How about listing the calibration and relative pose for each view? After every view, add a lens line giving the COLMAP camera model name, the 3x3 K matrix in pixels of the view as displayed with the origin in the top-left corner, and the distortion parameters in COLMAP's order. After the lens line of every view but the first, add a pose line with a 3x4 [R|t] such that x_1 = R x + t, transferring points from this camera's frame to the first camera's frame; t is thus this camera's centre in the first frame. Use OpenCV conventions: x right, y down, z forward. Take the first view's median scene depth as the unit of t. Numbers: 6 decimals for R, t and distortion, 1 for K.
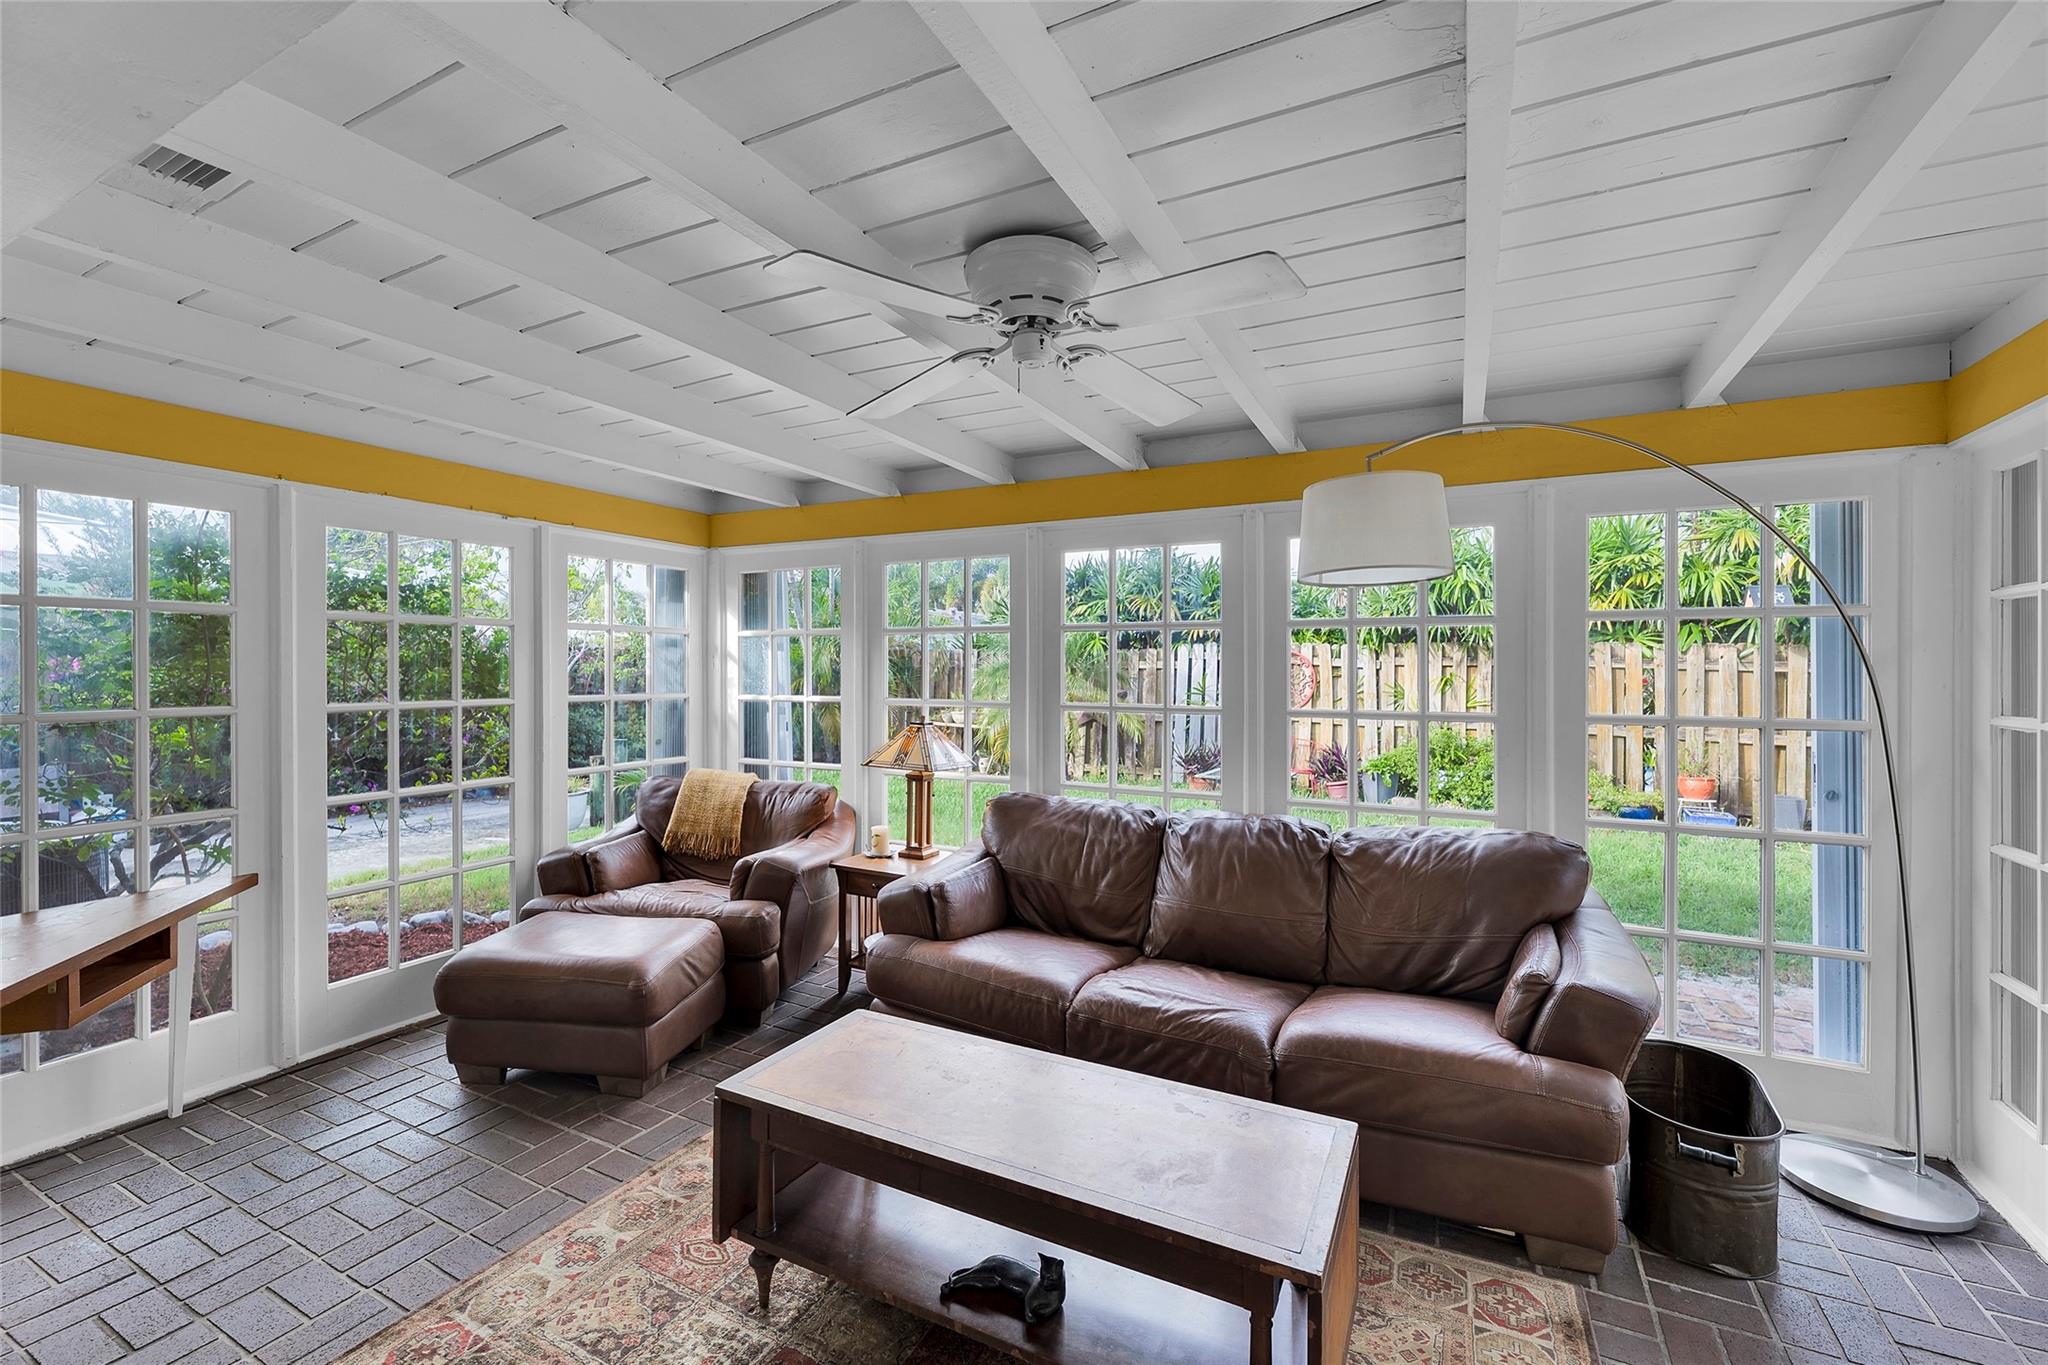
lens RADIAL K [[856.6, 0, 1017.1], [0, 856.6, 667.1], [0, 0, 1]] dist [-0.001080, -0.000192]
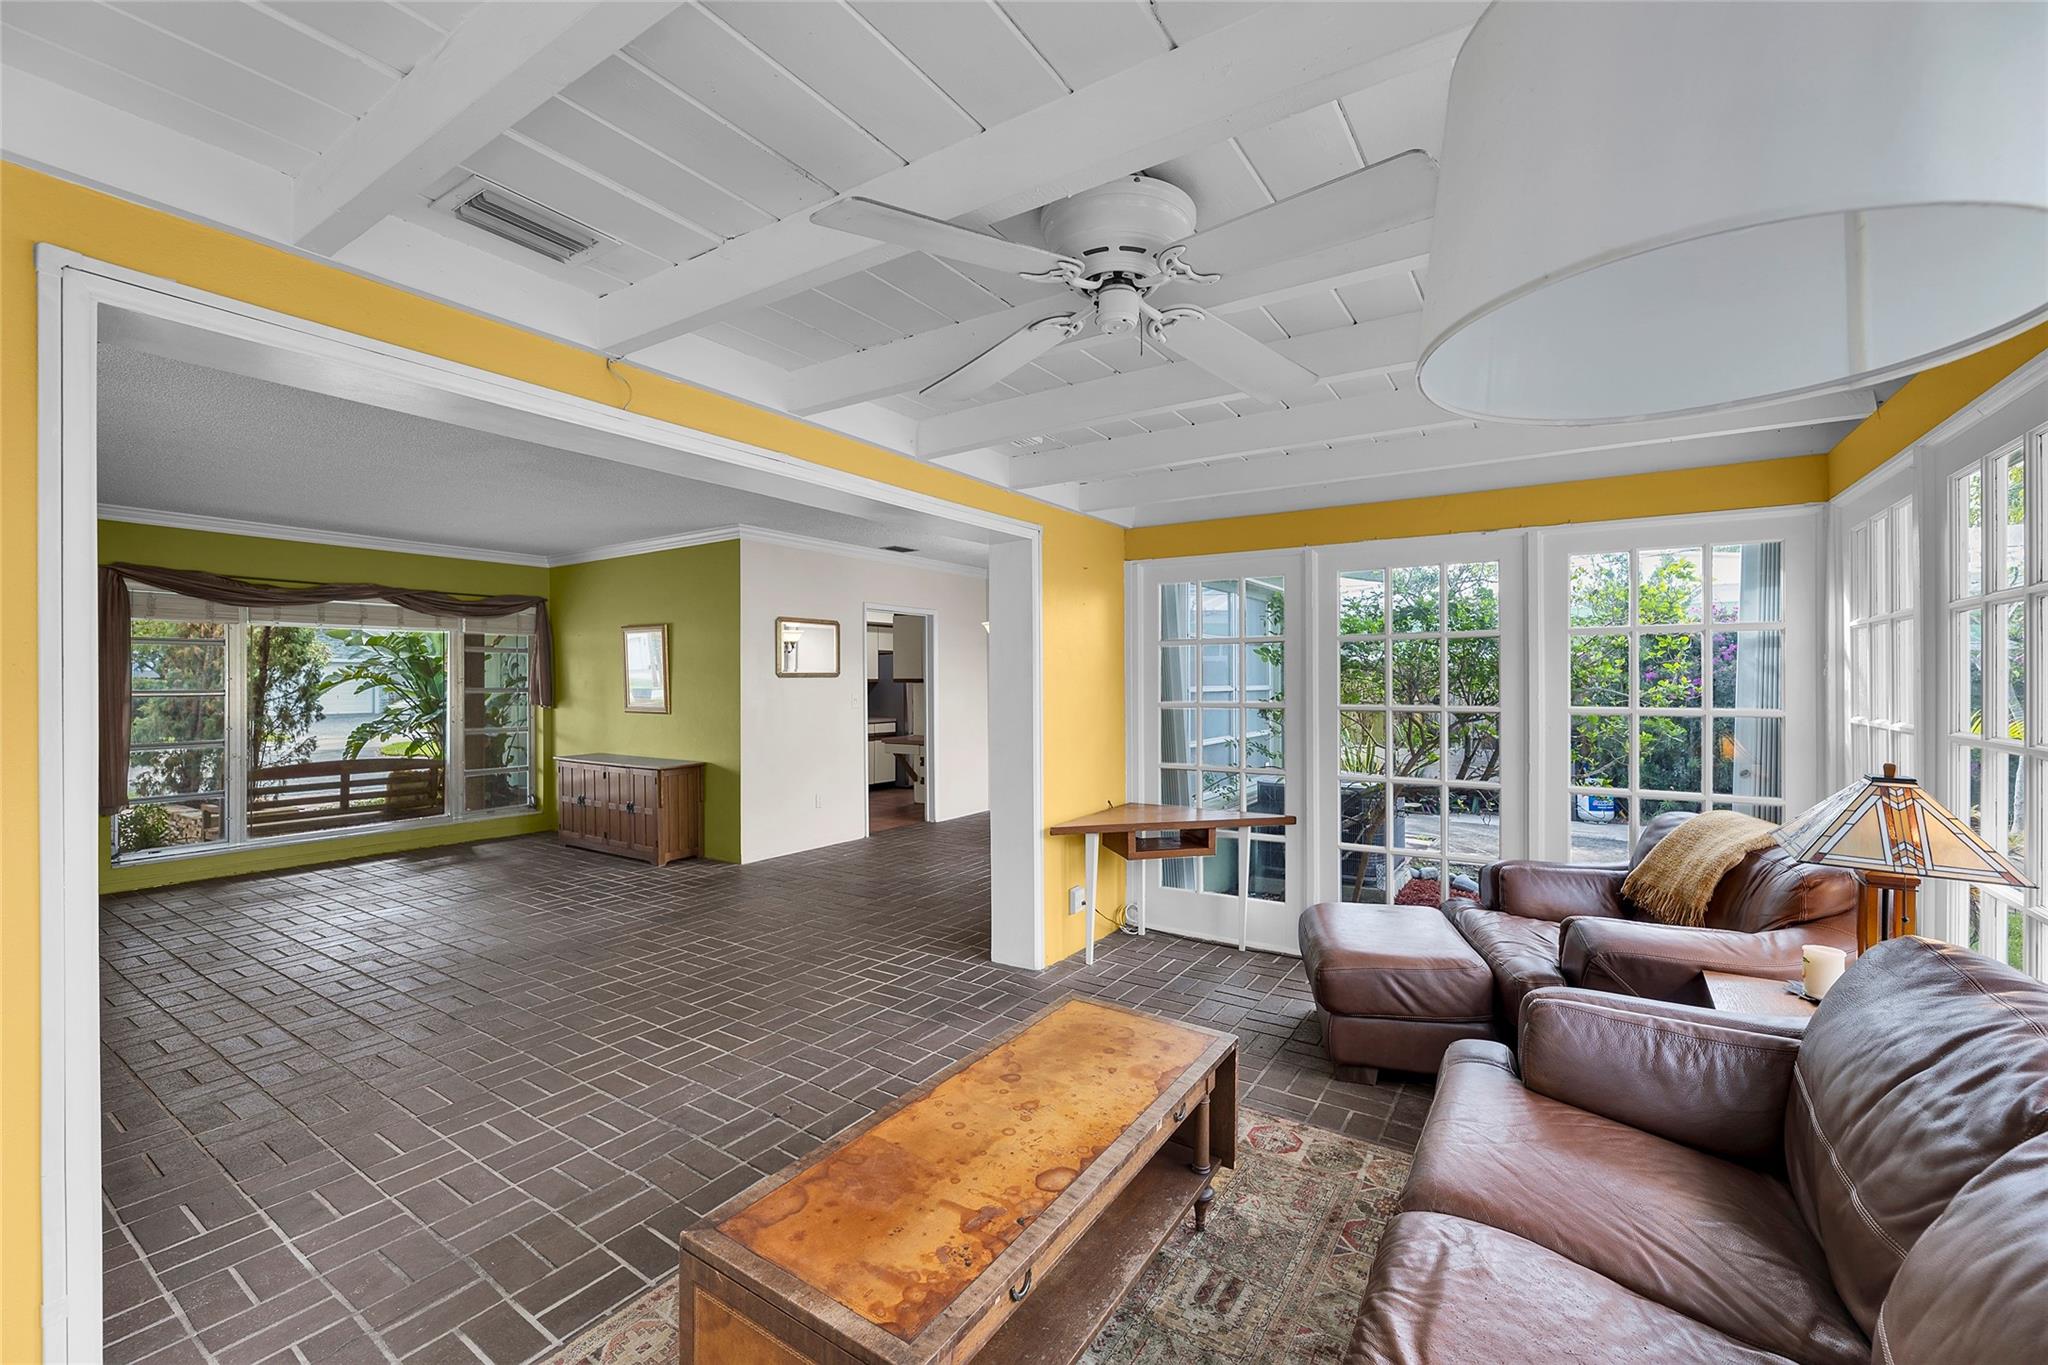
lens RADIAL K [[843.6, 0, 1024.0], [0, 843.6, 682.5], [0, 0, 1]] dist [-0.001768, -0.000089]
pose [[-0.106123, 0.002465, -0.994350, 0.568167], [0.002337, 0.999995, 0.002230, 0.004369], [0.994350, -0.002087, -0.106129, 0.640547]]
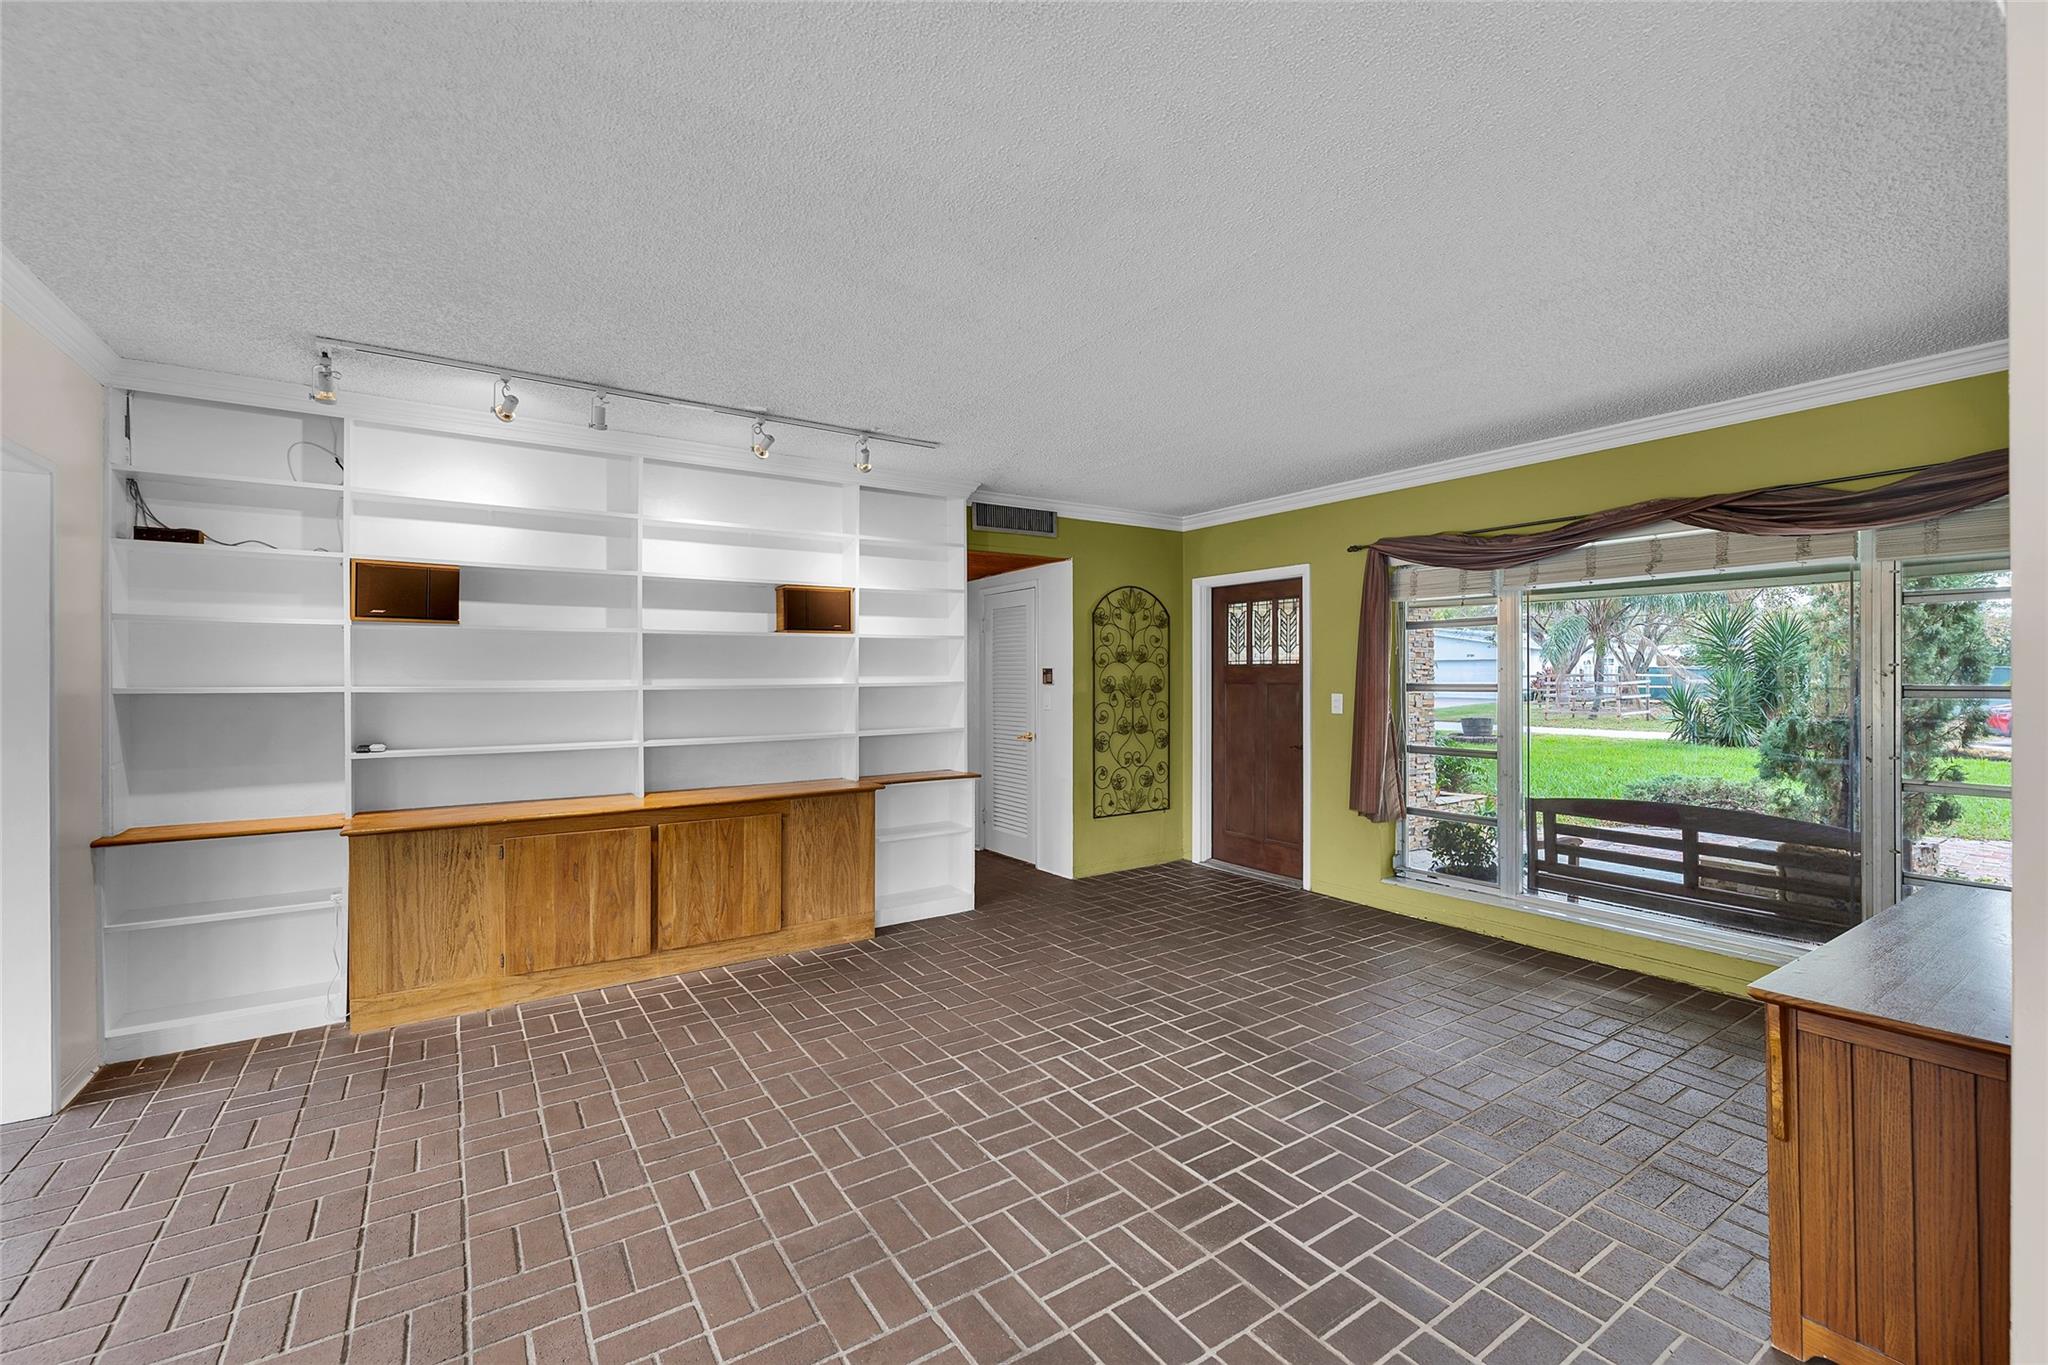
lens RADIAL K [[862.0, 0, 1021.4], [0, 862.0, 677.1], [0, 0, 1]] dist [-0.002357, -0.000181]
pose [[-0.876732, 0.005229, 0.480951, -1.160460], [0.007059, 0.999973, 0.001995, 0.000349], [-0.480927, 0.005145, -0.876745, 0.296031]]
